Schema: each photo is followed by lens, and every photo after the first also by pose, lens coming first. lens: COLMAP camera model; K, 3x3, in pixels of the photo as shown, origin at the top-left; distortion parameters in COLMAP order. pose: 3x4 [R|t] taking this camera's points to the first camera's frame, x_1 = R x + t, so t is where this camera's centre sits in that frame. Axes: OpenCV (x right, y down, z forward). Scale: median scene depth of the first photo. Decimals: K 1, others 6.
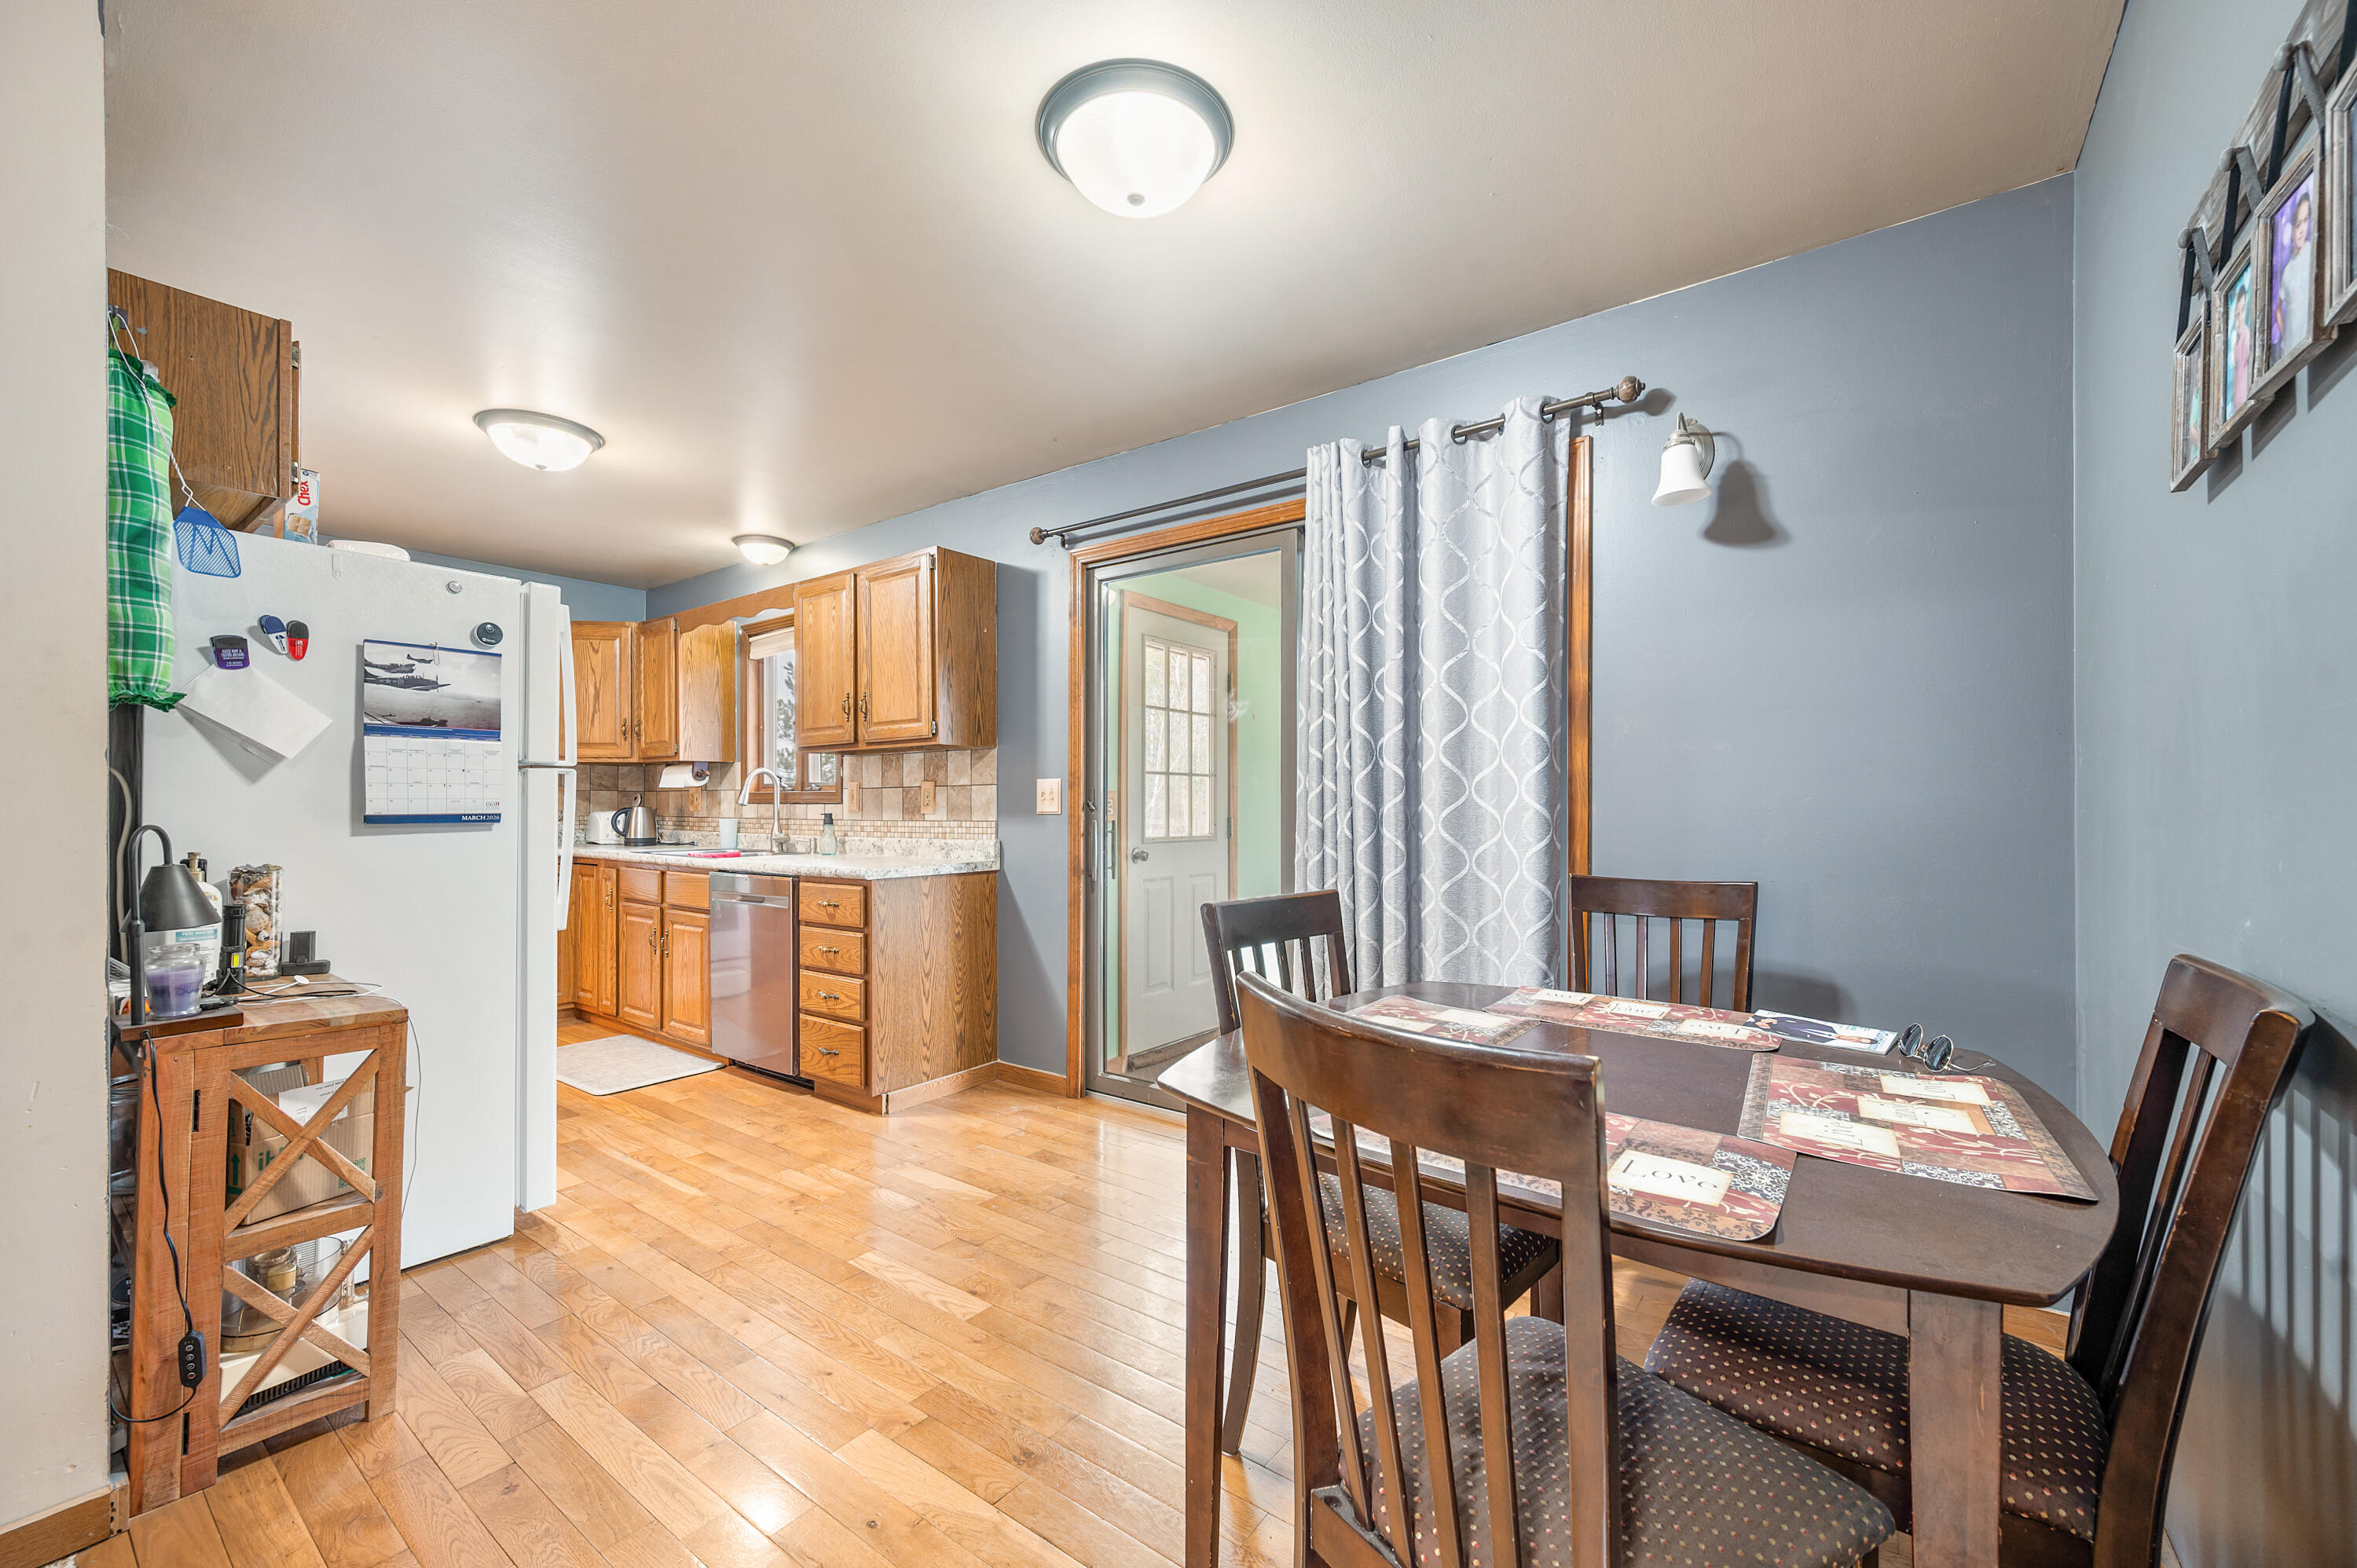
lens RADIAL K [[933.5, 0, 1177.3], [0, 933.5, 801.7], [0, 0, 1]] dist [-0.002404, 0.000418]
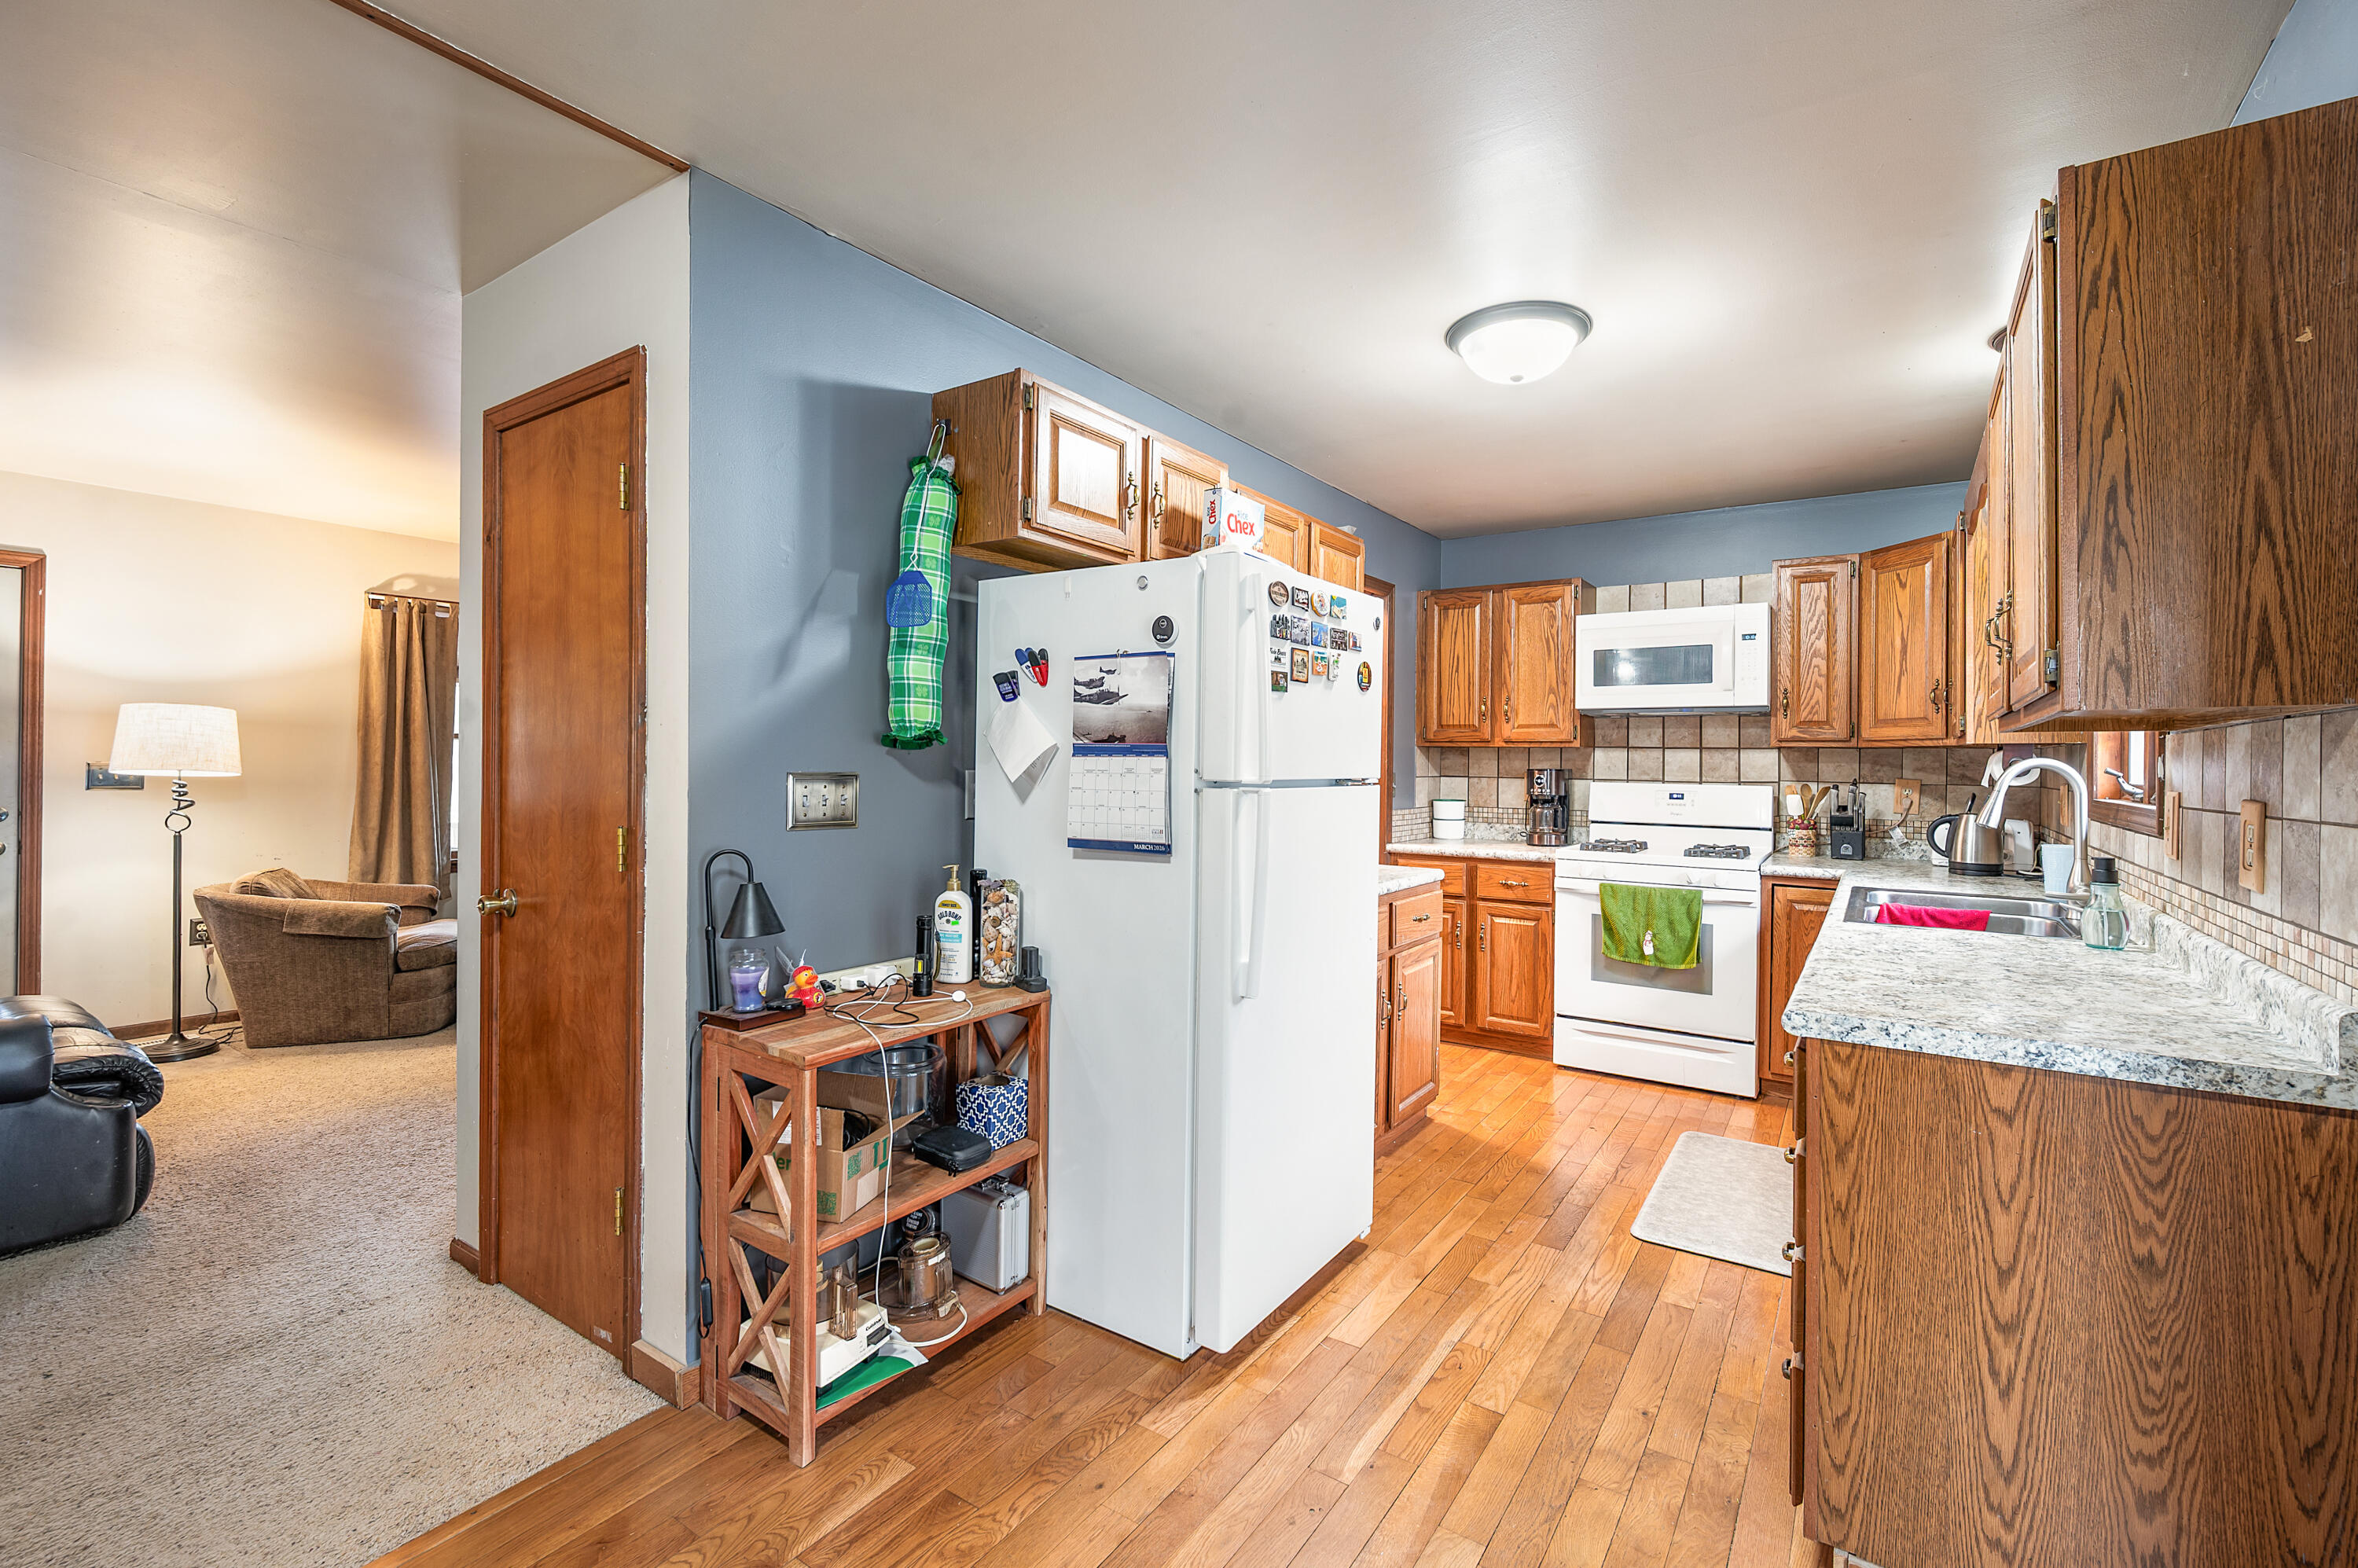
lens RADIAL K [[998.7, 0, 1256.7], [0, 998.7, 759.7], [0, 0, 1]] dist [-0.003394, 0.000244]
pose [[0.072241, -0.000456, -0.997387, 0.102145], [-0.006956, 0.999975, -0.000961, -0.037880], [0.997363, 0.007007, 0.072236, 0.621940]]
